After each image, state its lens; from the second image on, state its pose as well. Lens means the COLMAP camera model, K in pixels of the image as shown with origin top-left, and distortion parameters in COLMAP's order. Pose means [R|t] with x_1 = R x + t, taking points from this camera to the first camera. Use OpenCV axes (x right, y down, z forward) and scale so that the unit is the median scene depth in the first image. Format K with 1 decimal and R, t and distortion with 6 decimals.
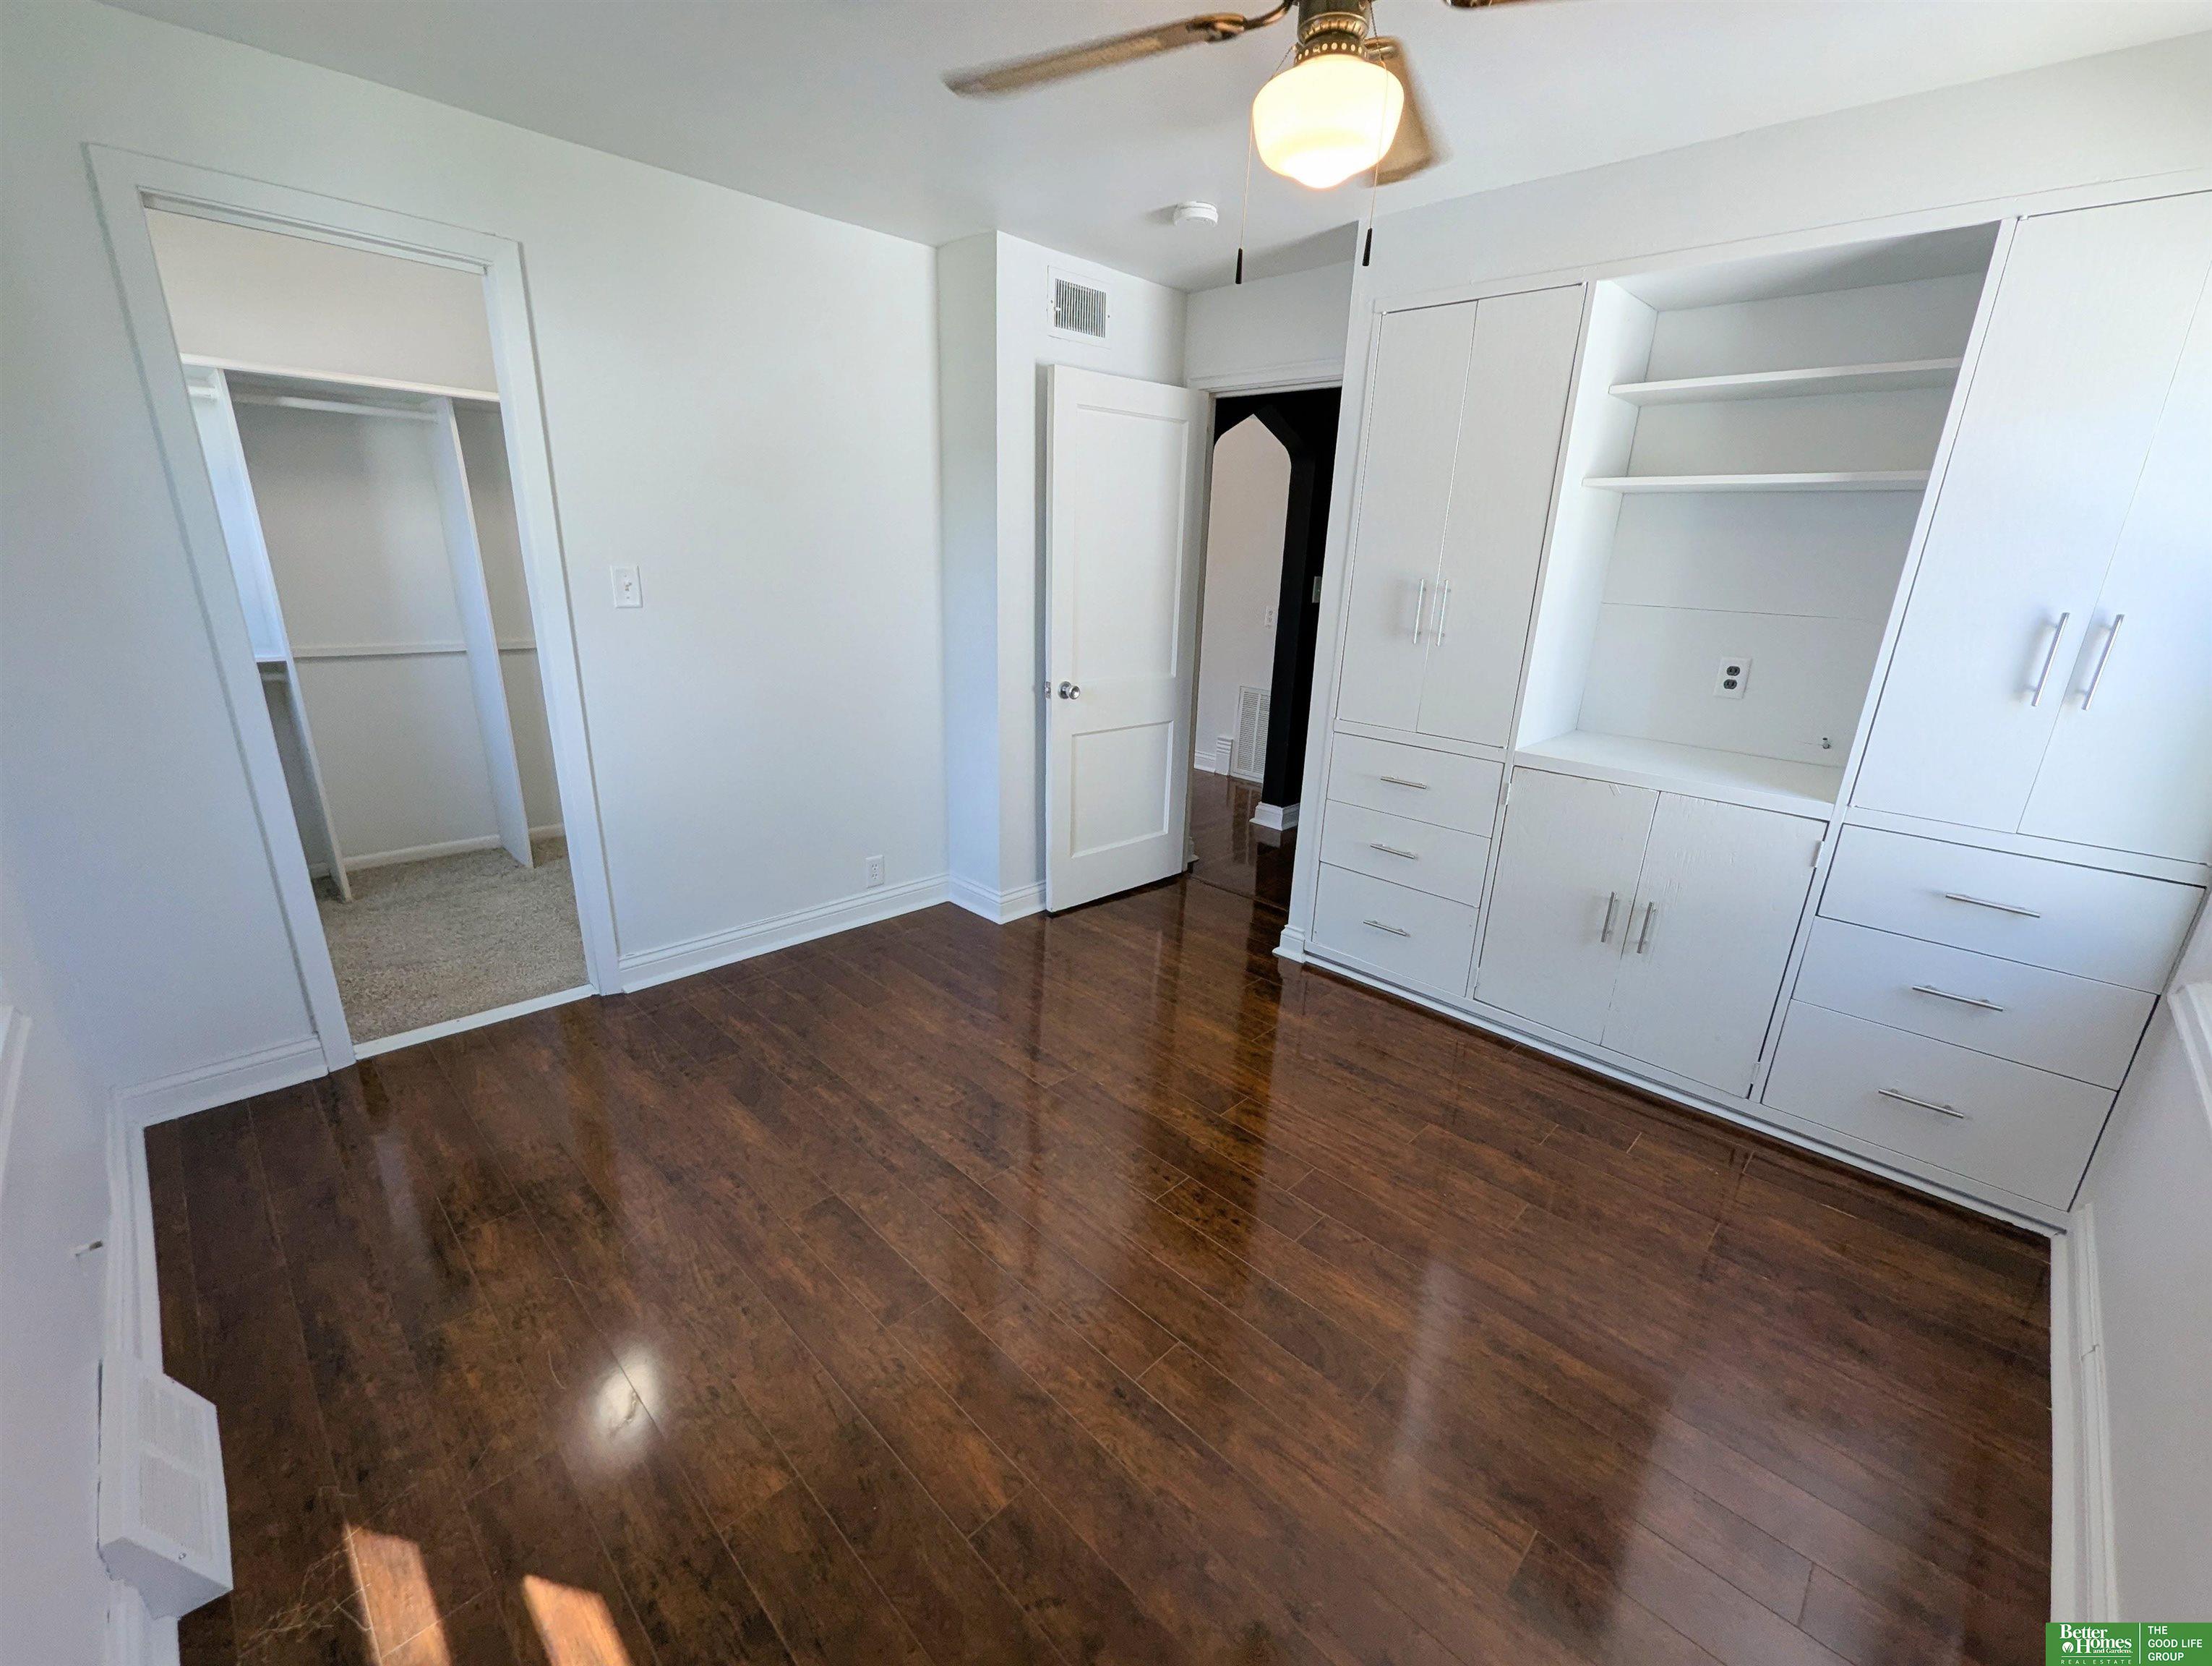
lens RADIAL K [[903.9, 0, 1099.3], [0, 903.9, 846.1], [0, 0, 1]] dist [0.000754, 0.000358]
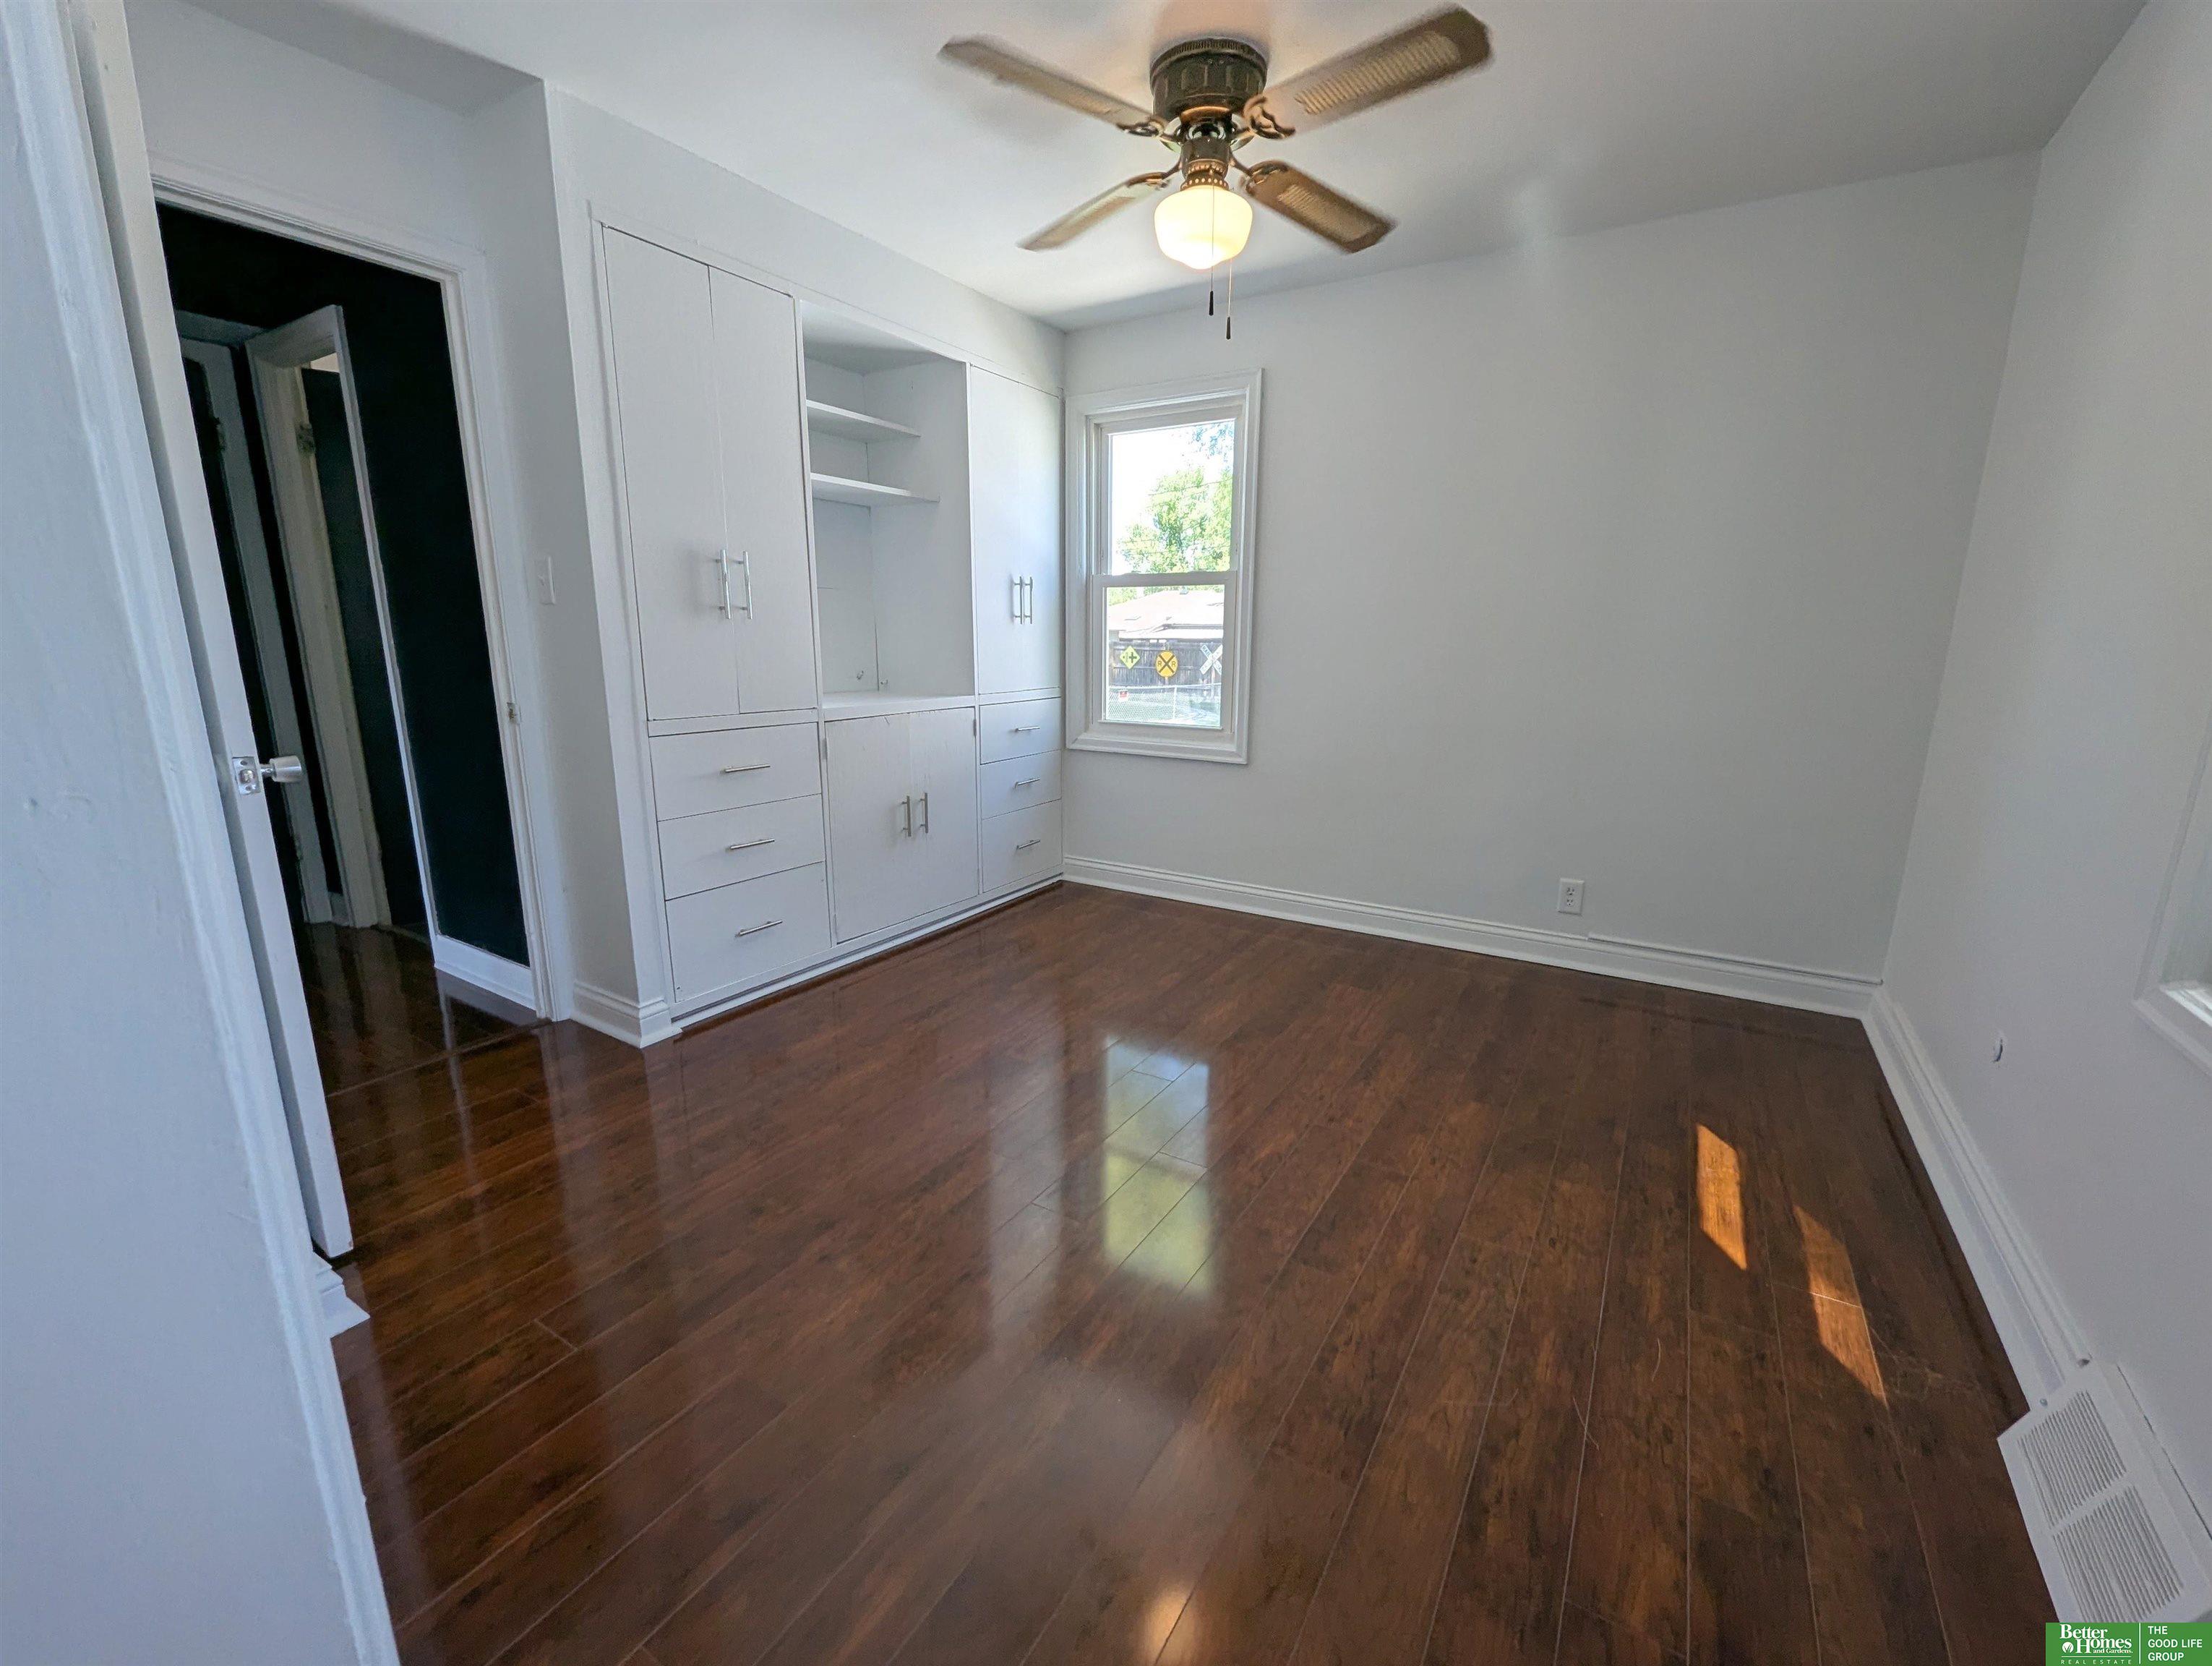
lens RADIAL K [[920.0, 0, 1125.8], [0, 920.0, 838.3], [0, 0, 1]] dist [-0.002020, -0.000003]
pose [[-0.227577, -0.247423, 0.941802, -1.080721], [0.291150, 0.905647, 0.308278, -0.297138], [-0.929215, 0.344362, -0.134067, 1.273119]]
